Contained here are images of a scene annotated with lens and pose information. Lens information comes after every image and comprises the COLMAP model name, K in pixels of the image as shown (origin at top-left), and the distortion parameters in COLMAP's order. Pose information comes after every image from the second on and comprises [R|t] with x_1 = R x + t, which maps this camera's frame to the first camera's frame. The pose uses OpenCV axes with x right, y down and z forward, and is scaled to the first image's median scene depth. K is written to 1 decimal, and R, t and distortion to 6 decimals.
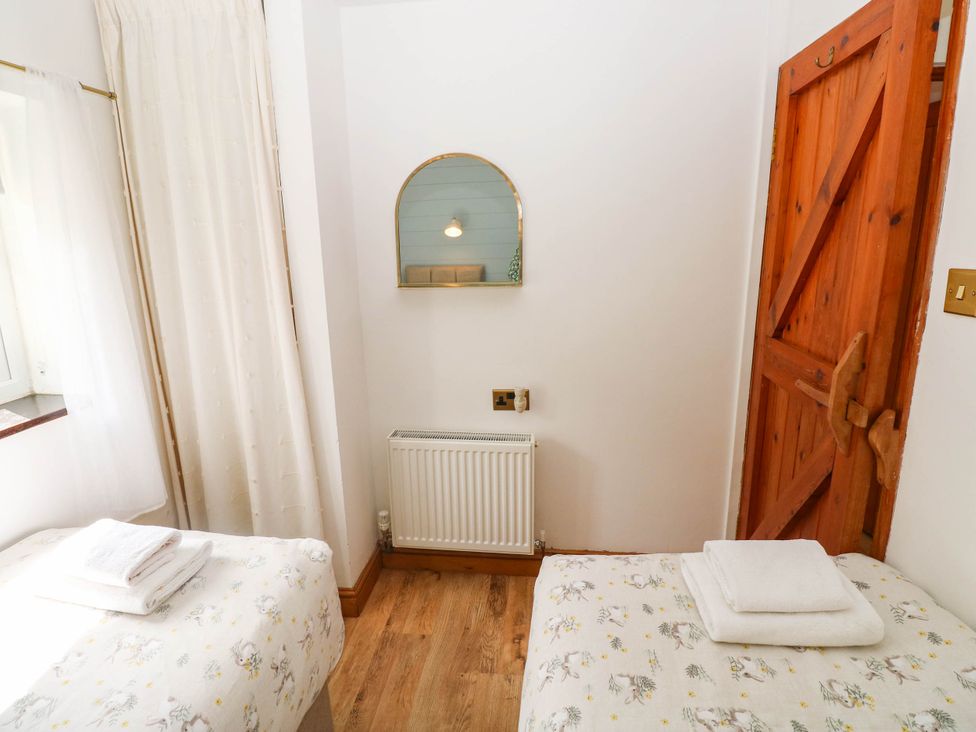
lens RADIAL K [[513.1, 0, 483.7], [0, 513.1, 360.2], [0, 0, 1]] dist [-0.001600, -0.011980]
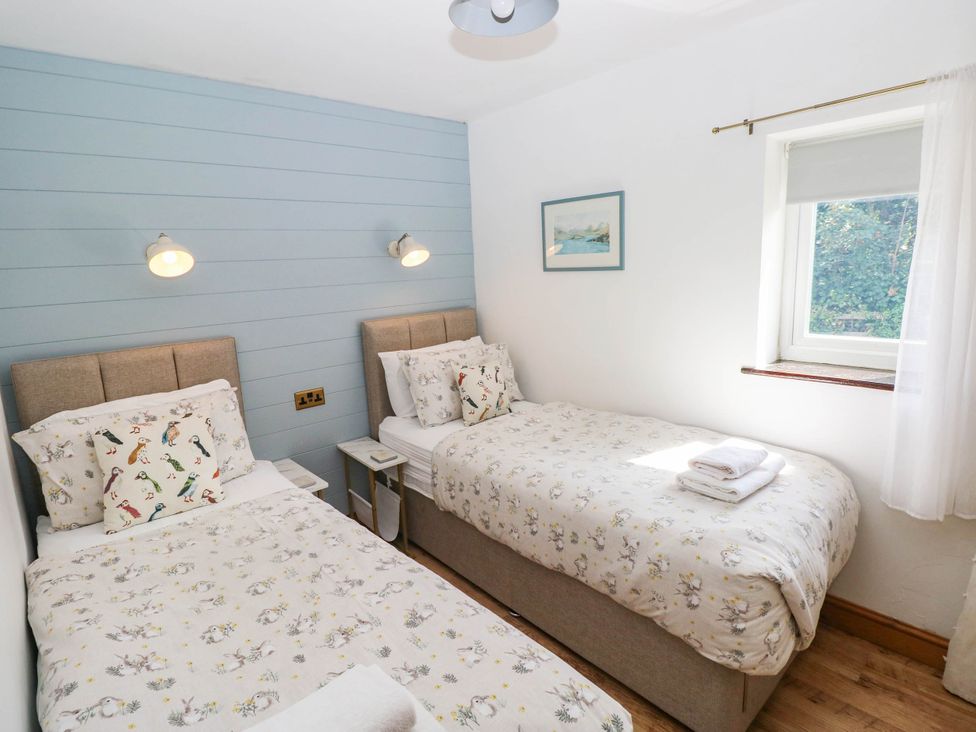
lens RADIAL K [[513.1, 0, 483.7], [0, 513.1, 360.2], [0, 0, 1]] dist [-0.001600, -0.011980]
pose [[-0.672022, 0.187218, -0.716475, 0.847848], [-0.104826, 0.933722, 0.342308, -0.359410], [0.733075, 0.305143, -0.607856, 1.468615]]
